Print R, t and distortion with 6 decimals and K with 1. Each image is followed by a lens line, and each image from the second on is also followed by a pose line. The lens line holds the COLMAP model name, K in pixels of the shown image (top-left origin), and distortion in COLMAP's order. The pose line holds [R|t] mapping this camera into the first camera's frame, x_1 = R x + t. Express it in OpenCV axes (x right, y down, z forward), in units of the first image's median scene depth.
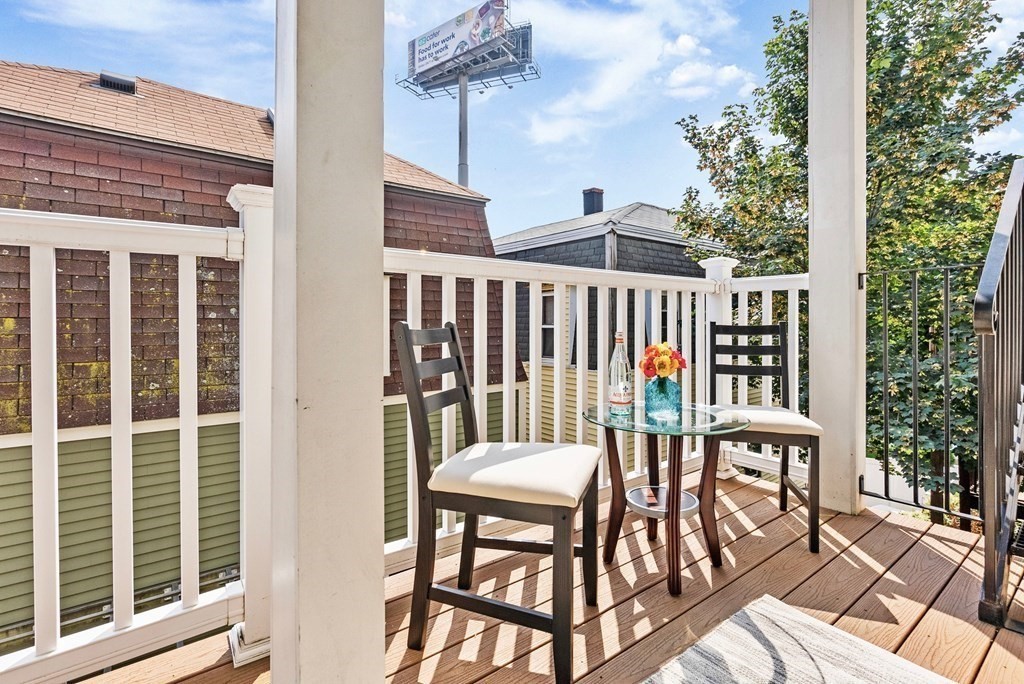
lens RADIAL K [[474.1, 0, 518.0], [0, 474.1, 332.8], [0, 0, 1]] dist [0.000762, -0.000138]
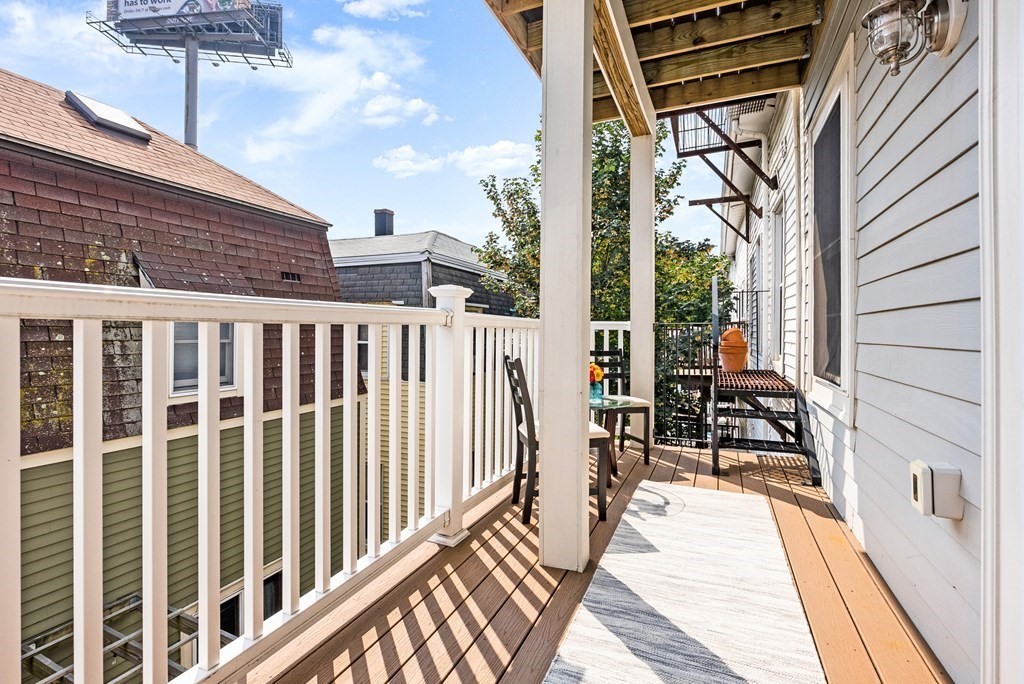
lens RADIAL K [[488.2, 0, 504.9], [0, 488.2, 347.2], [0, 0, 1]] dist [0.002669, 0.000109]
pose [[0.871945, -0.009535, 0.489511, -0.217085], [0.004113, 0.999918, 0.012150, -0.015559], [-0.489586, -0.008581, 0.871913, -0.121714]]
